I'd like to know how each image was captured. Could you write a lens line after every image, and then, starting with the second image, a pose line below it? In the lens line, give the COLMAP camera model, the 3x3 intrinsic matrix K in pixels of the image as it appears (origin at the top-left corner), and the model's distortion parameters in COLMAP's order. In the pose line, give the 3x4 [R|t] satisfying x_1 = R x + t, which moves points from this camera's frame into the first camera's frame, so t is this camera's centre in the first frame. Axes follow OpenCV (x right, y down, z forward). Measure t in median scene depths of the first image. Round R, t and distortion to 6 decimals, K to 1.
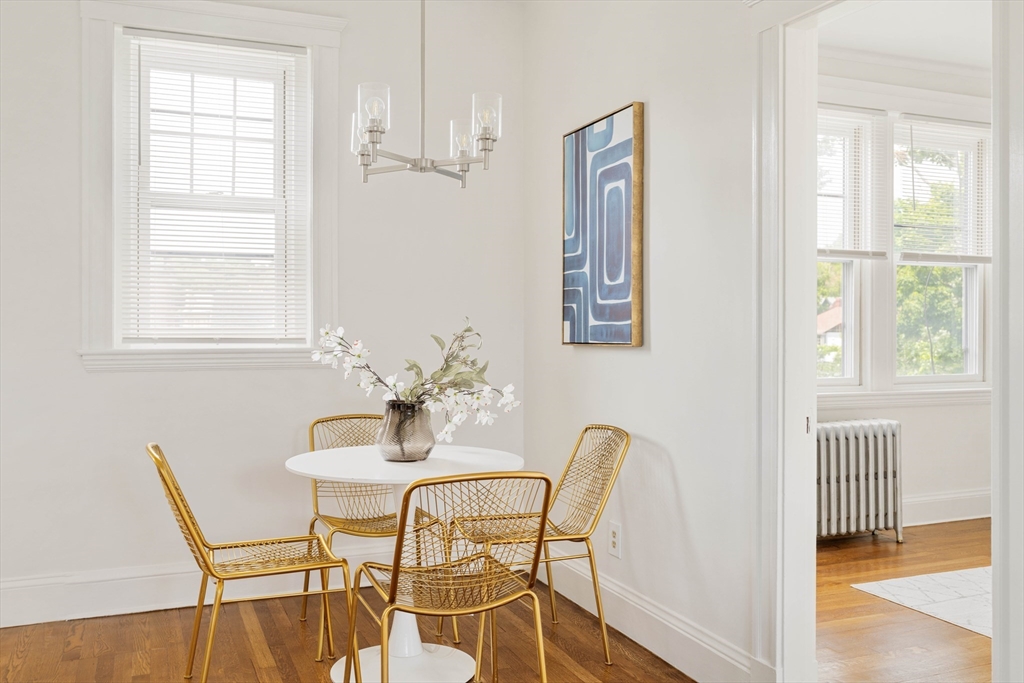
lens RADIAL K [[897.1, 0, 511.4], [0, 897.1, 337.1], [0, 0, 1]] dist [0.013451, -0.016945]
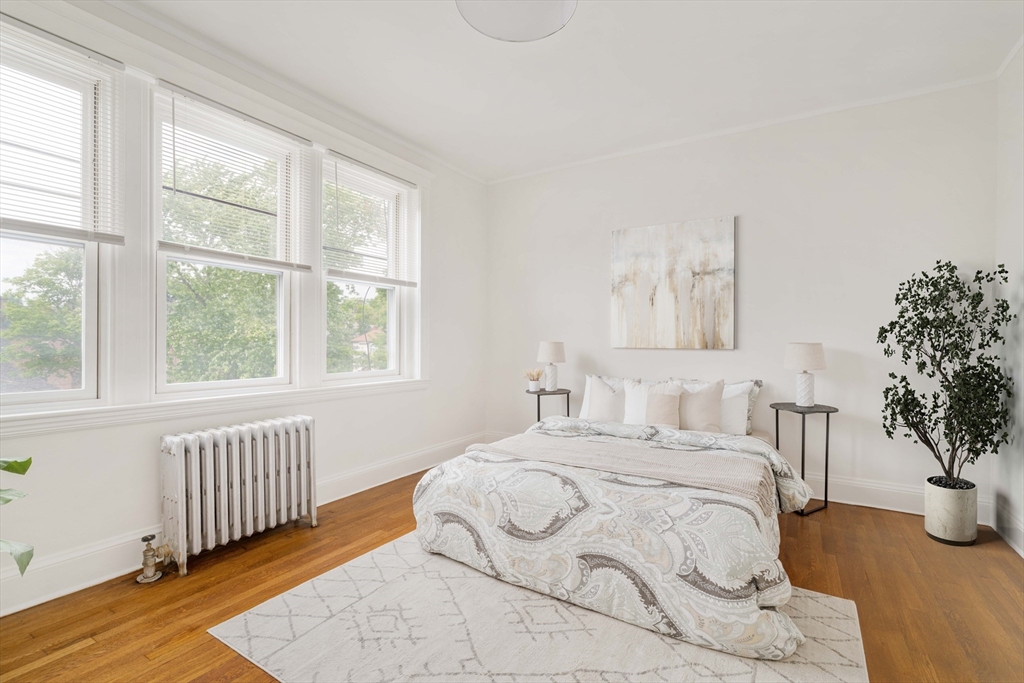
lens RADIAL K [[464.7, 0, 511.5], [0, 464.7, 345.4], [0, 0, 1]] dist [0.000076, 0.000007]
pose [[0.810873, -0.000857, 0.585222, 0.294639], [0.001675, 0.999998, -0.000856, 0.007795], [-0.585220, 0.001674, 0.810873, 0.395805]]
